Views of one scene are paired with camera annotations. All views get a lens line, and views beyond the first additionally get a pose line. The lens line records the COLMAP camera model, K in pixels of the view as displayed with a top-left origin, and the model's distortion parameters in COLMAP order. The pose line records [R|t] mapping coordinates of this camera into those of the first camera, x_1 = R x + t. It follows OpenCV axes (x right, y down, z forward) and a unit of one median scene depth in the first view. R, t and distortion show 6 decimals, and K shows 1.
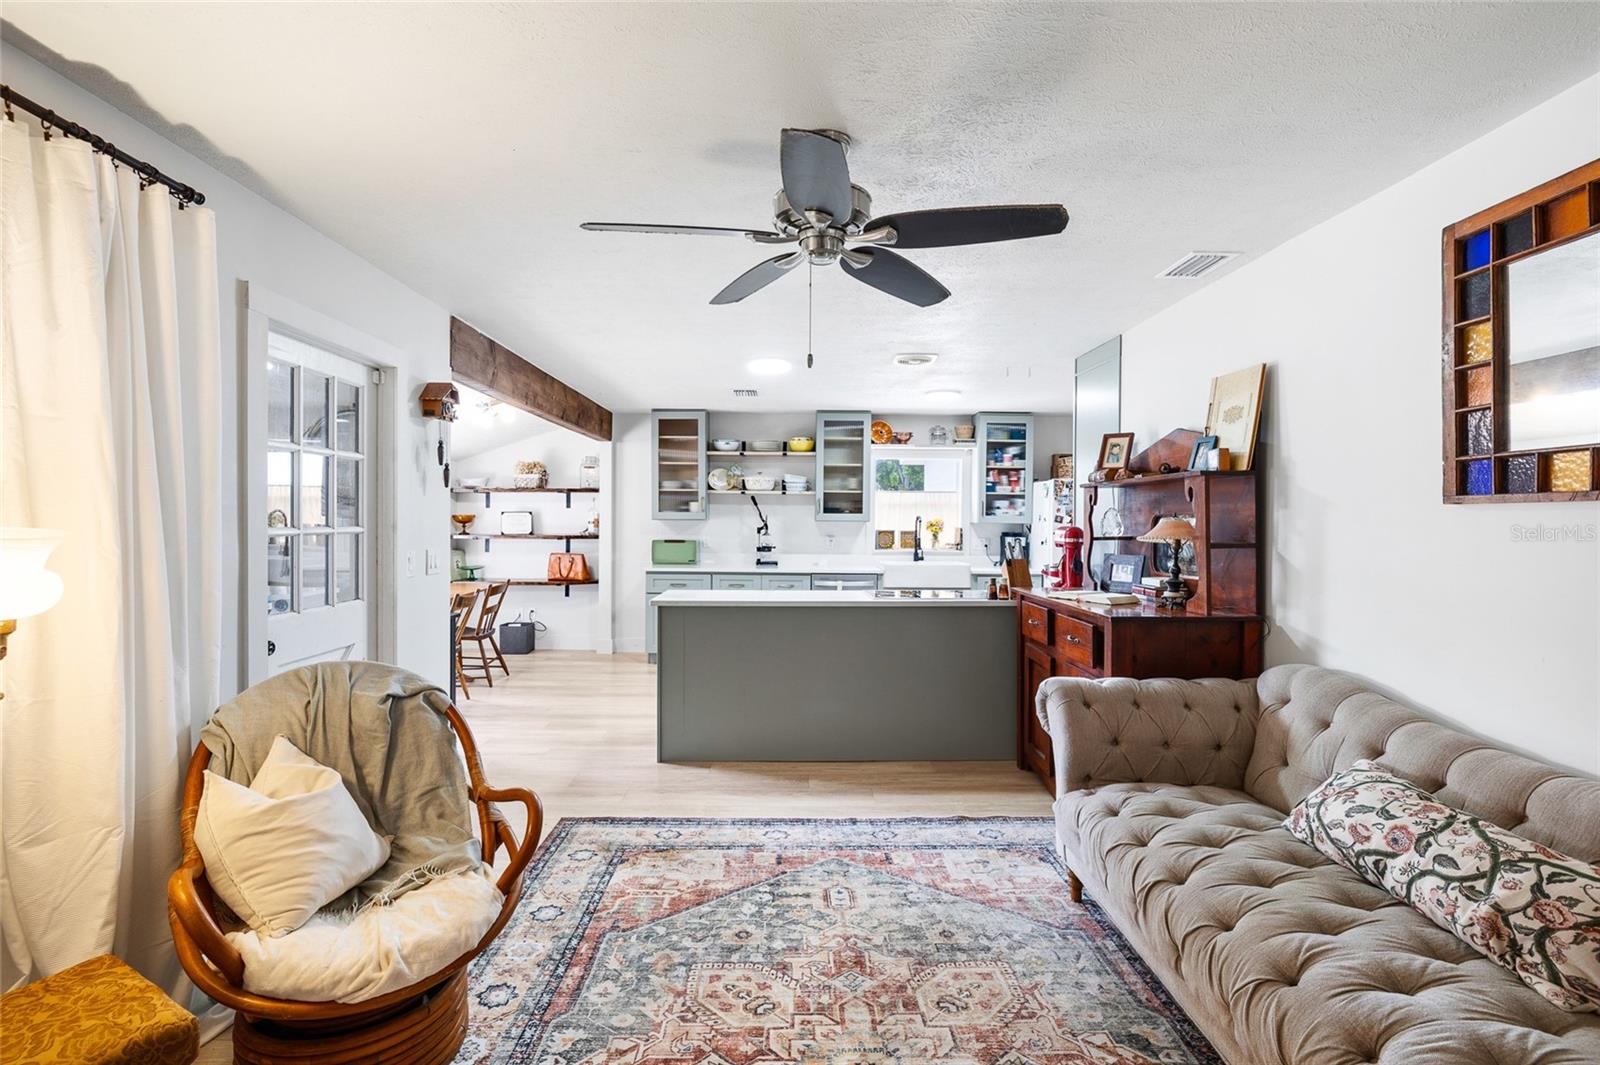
lens RADIAL K [[723.1, 0, 793.3], [0, 723.1, 527.2], [0, 0, 1]] dist [-0.003796, -0.000341]
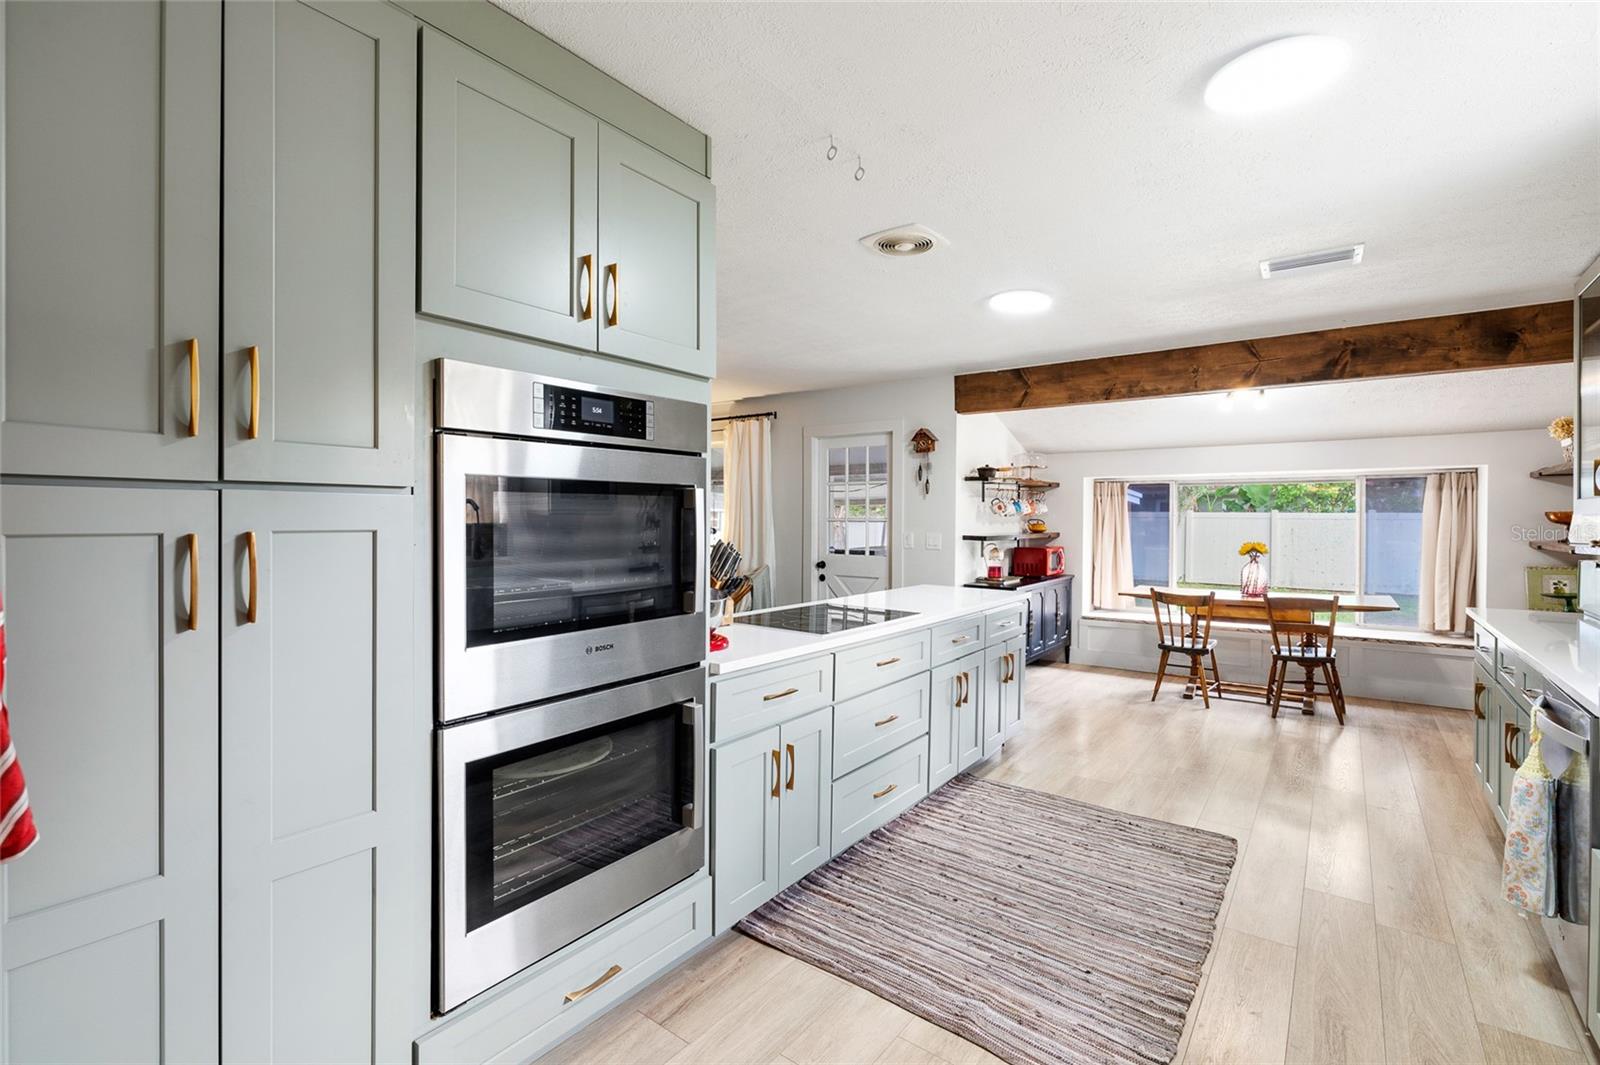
lens RADIAL K [[721.5, 0, 800.5], [0, 721.5, 523.7], [0, 0, 1]] dist [-0.002688, -0.000221]
pose [[-0.610407, -0.001407, -0.792087, 1.055288], [-0.015985, 0.999817, 0.010543, -0.004387], [0.791927, 0.019097, -0.610317, 1.979147]]
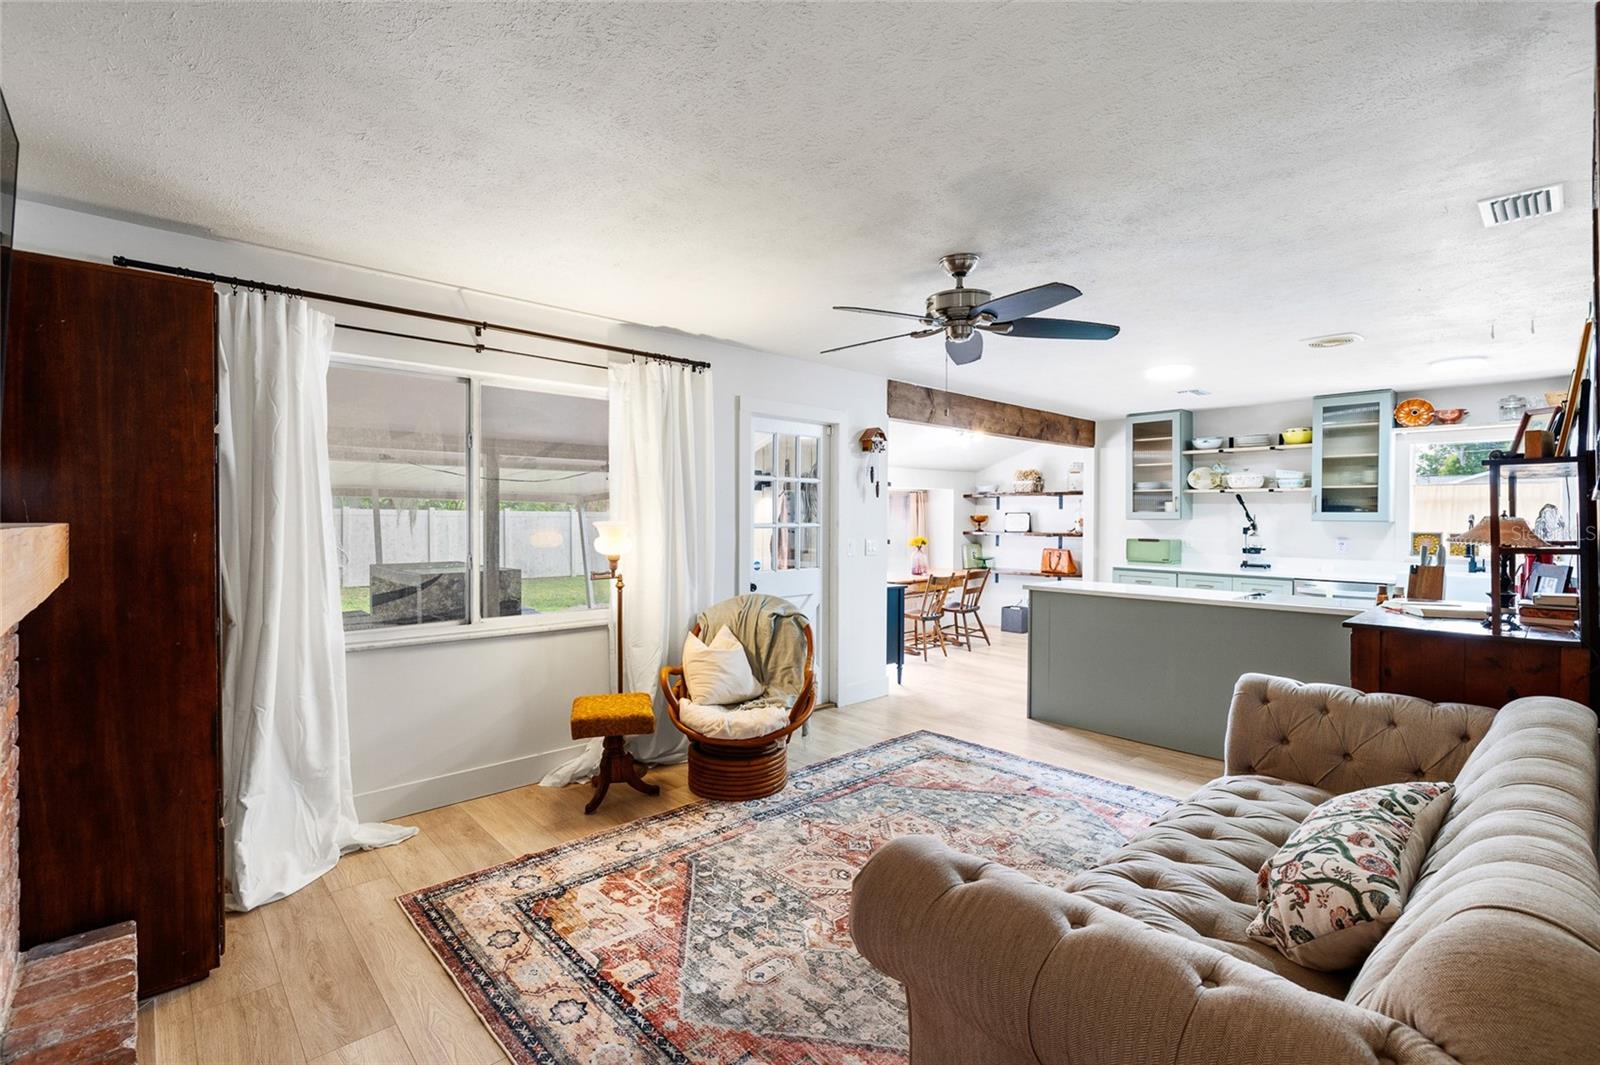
lens RADIAL K [[721.5, 0, 800.5], [0, 721.5, 523.7], [0, 0, 1]] dist [-0.002688, -0.000221]
pose [[0.672751, 0.004642, -0.739854, 0.587546], [-0.008218, 0.999966, -0.001198, 0.002581], [0.739823, 0.006886, 0.672766, -0.136887]]
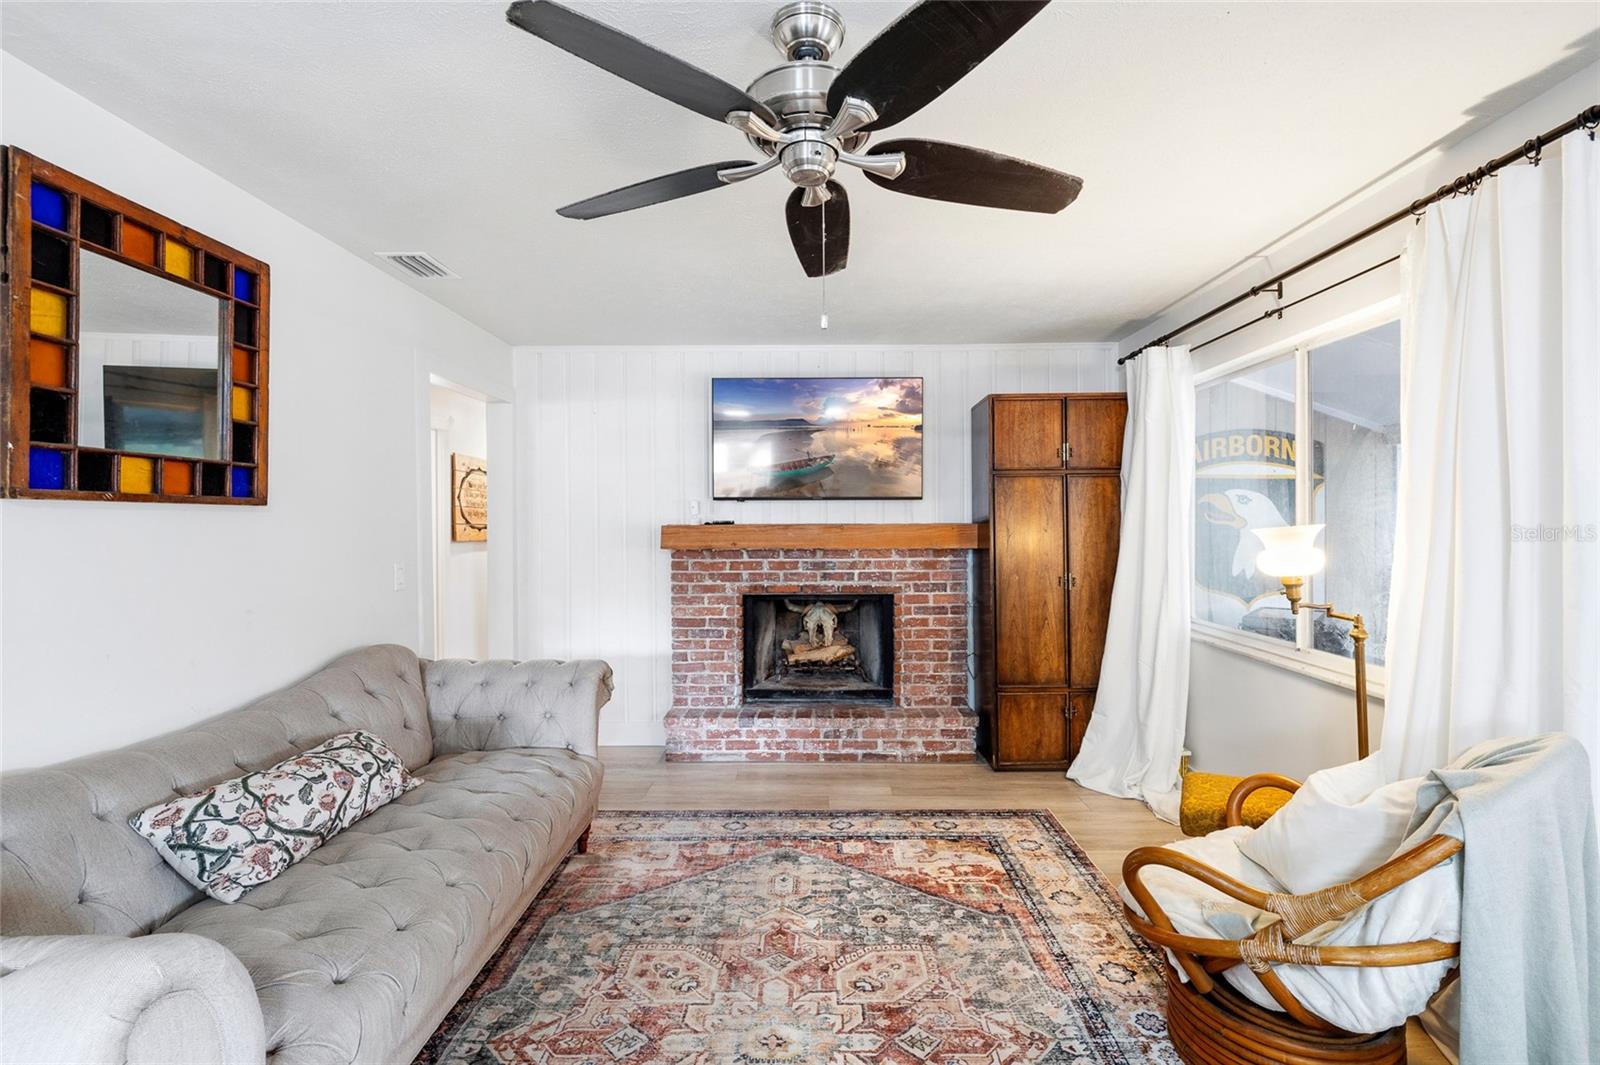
lens RADIAL K [[726.7, 0, 812.1], [0, 726.7, 529.1], [0, 0, 1]] dist [-0.002066, 0.000214]
pose [[-0.999934, -0.000417, 0.011475, 0.016871], [-0.000211, 0.999839, 0.017943, -0.008501], [-0.011480, 0.017939, -0.999773, 1.160489]]
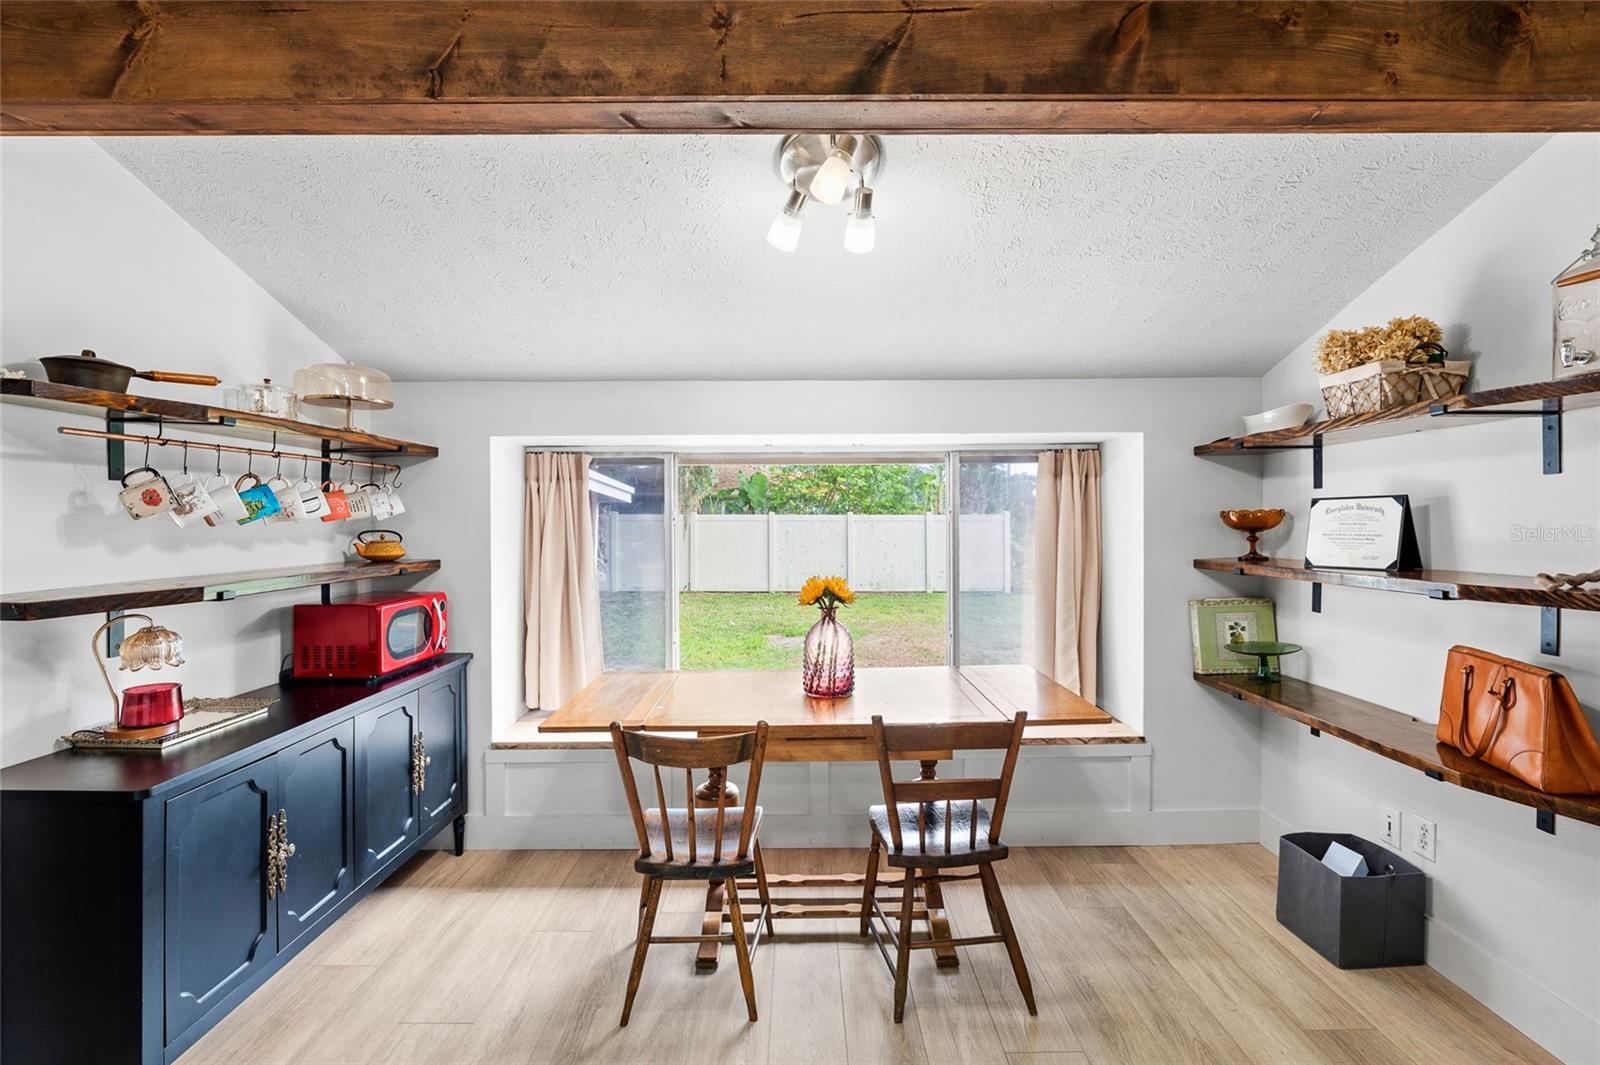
lens RADIAL K [[721.5, 0, 800.5], [0, 721.5, 523.7], [0, 0, 1]] dist [-0.002688, -0.000221]
pose [[-0.013159, -0.001187, -0.999913, -0.155061], [-0.006084, 0.999981, -0.001107, -0.017095], [0.999895, 0.006069, -0.013166, 1.770955]]
